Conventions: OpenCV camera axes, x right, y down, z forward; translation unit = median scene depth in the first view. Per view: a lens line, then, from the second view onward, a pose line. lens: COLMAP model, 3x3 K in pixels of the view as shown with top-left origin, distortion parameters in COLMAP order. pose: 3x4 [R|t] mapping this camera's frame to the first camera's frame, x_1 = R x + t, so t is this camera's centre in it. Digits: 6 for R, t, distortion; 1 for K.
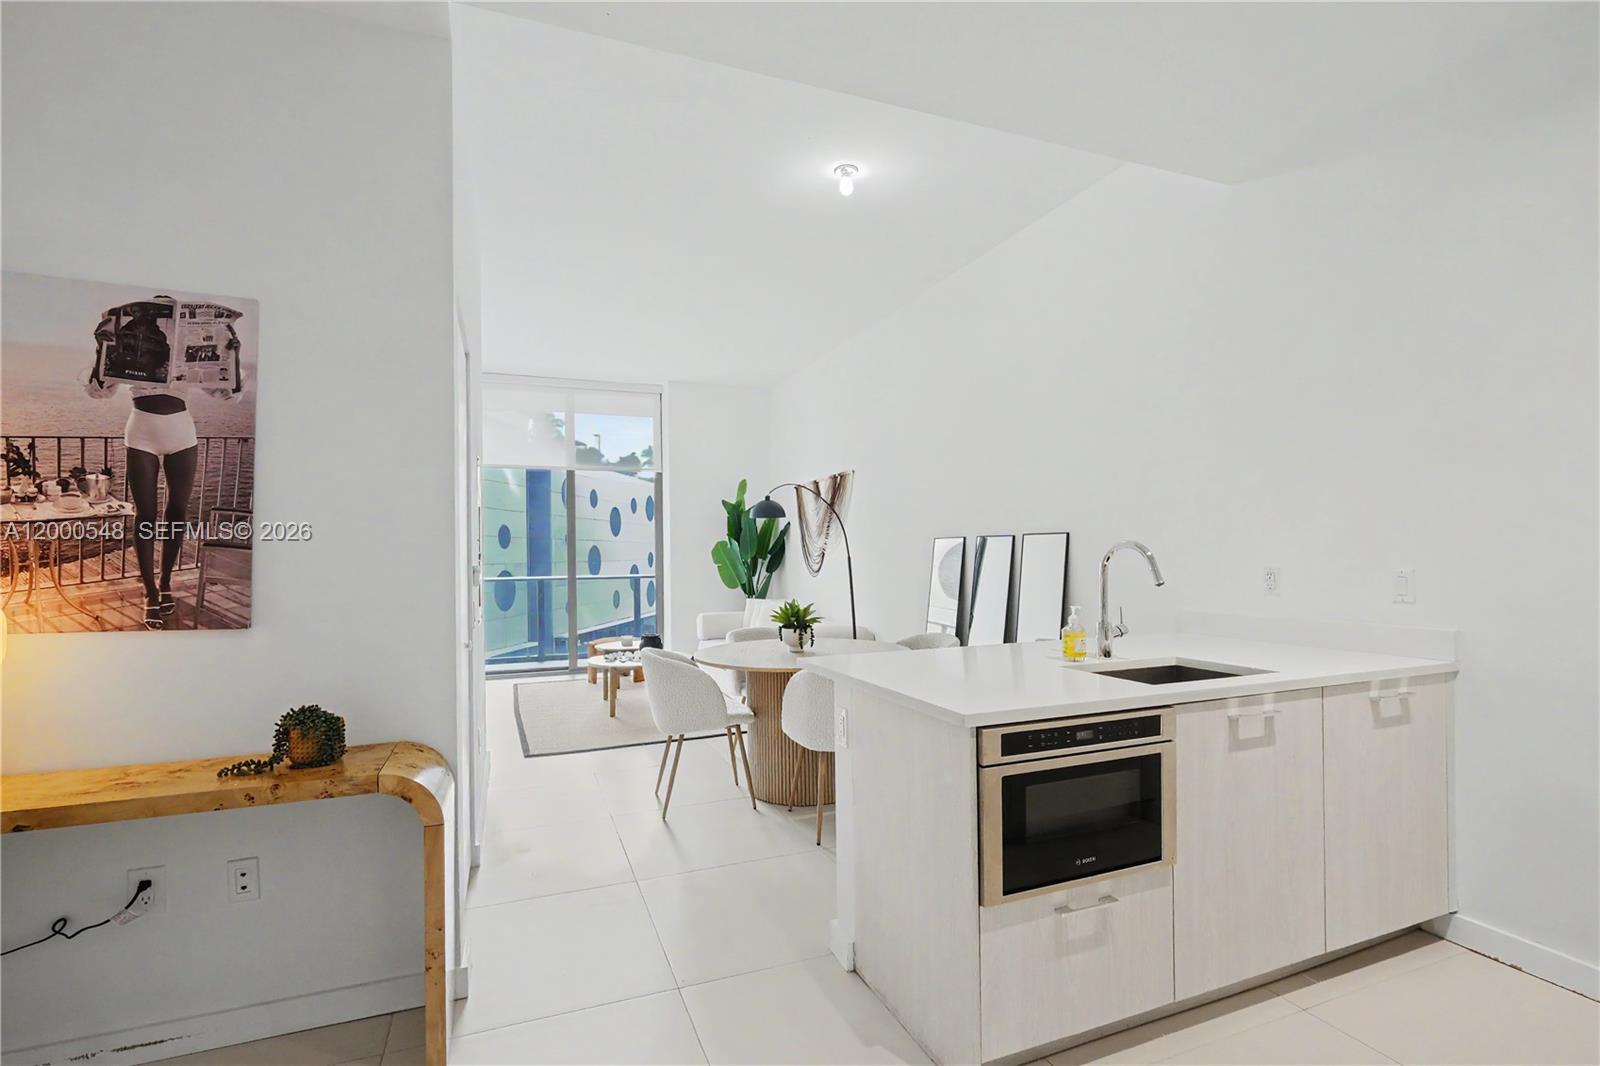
lens RADIAL K [[750.3, 0, 797.7], [0, 750.3, 543.4], [0, 0, 1]] dist [-0.001844, -0.000752]
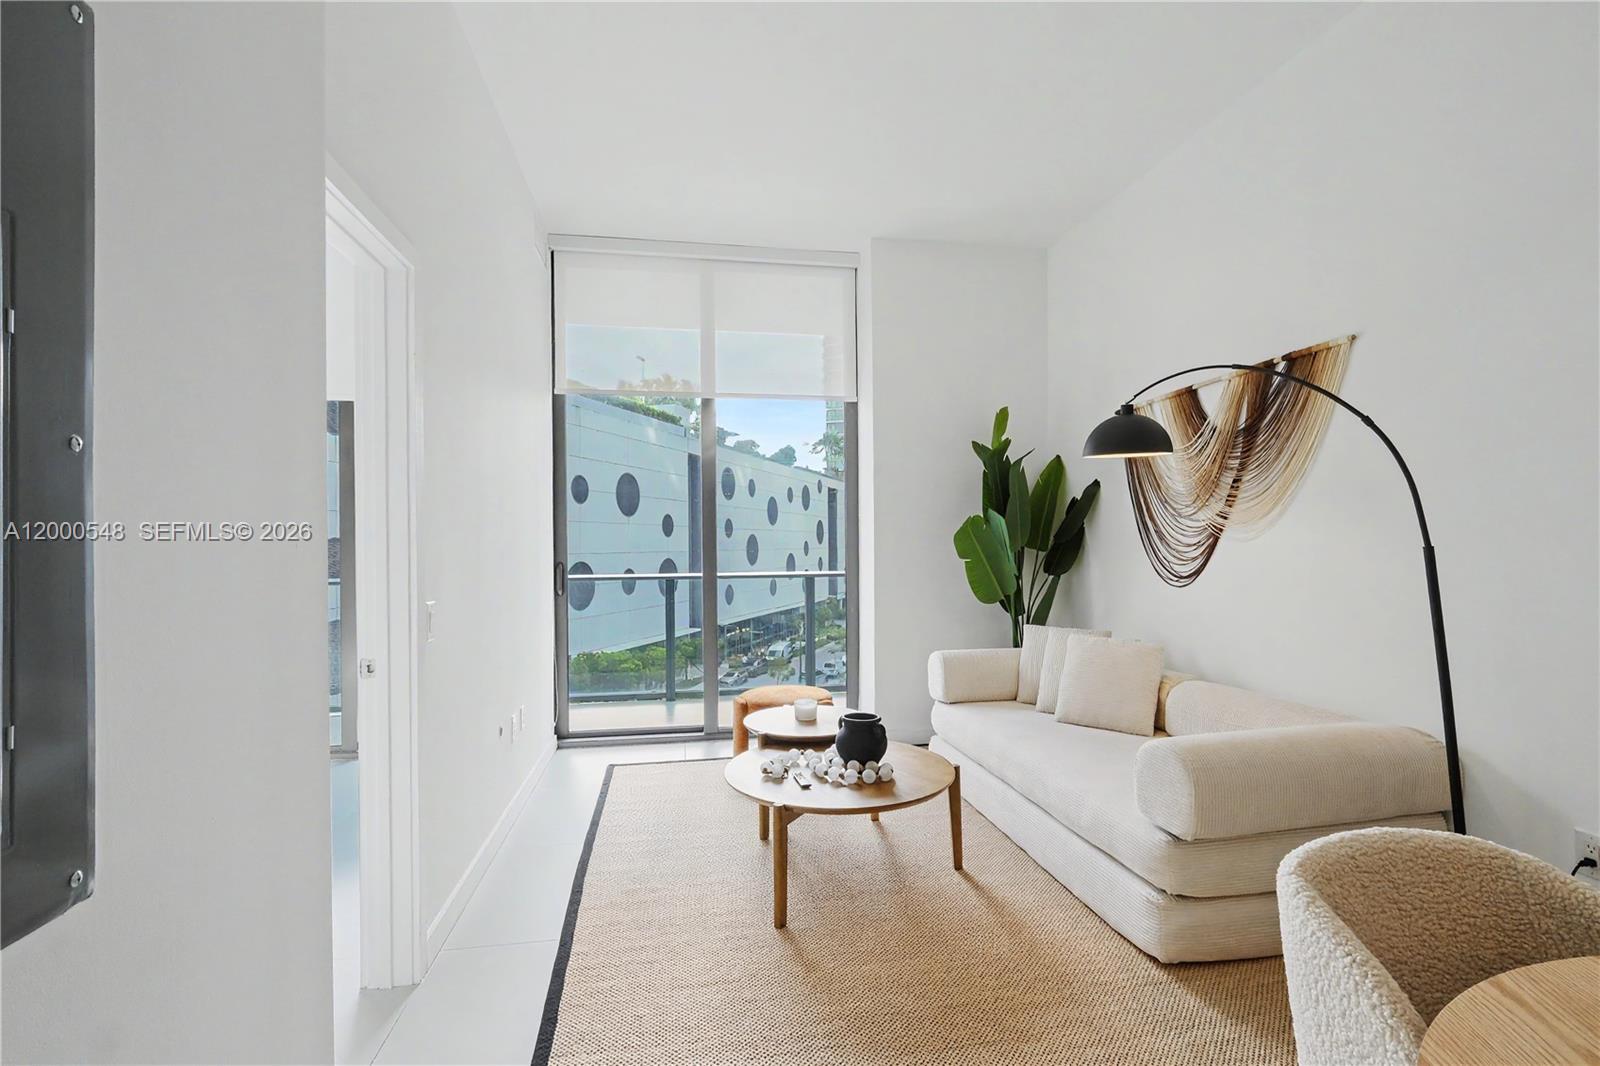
lens RADIAL K [[750.3, 0, 805.1], [0, 750.3, 546.1], [0, 0, 1]] dist [-0.001844, -0.000752]
pose [[0.981079, 0.005755, -0.193525, -0.139662], [-0.002348, 0.999838, 0.017831, 0.011113], [0.193596, -0.017039, 0.980933, 0.542104]]
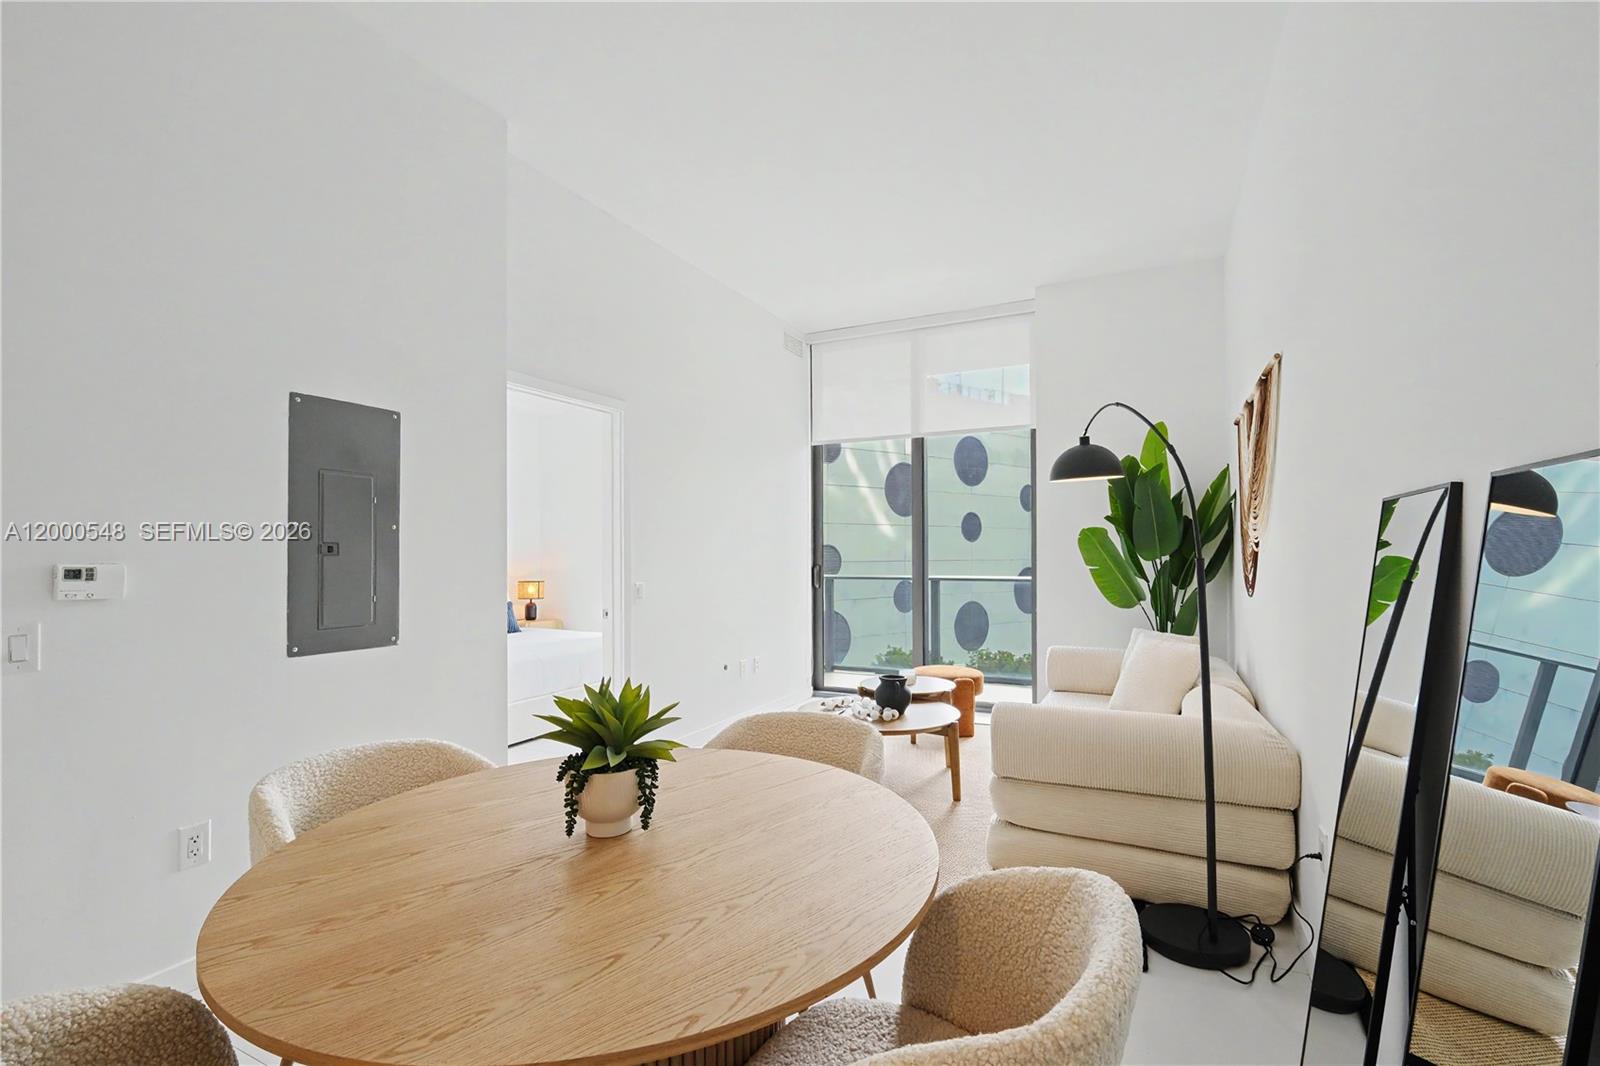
lens RADIAL K [[707.4, 0, 788.2], [0, 707.4, 545.7], [0, 0, 1]] dist [-0.003580, -0.000314]
pose [[0.675110, 0.002820, -0.737712, 0.180808], [0.004483, 0.999959, 0.007925, 0.007161], [0.737704, -0.008658, 0.675069, 0.527309]]
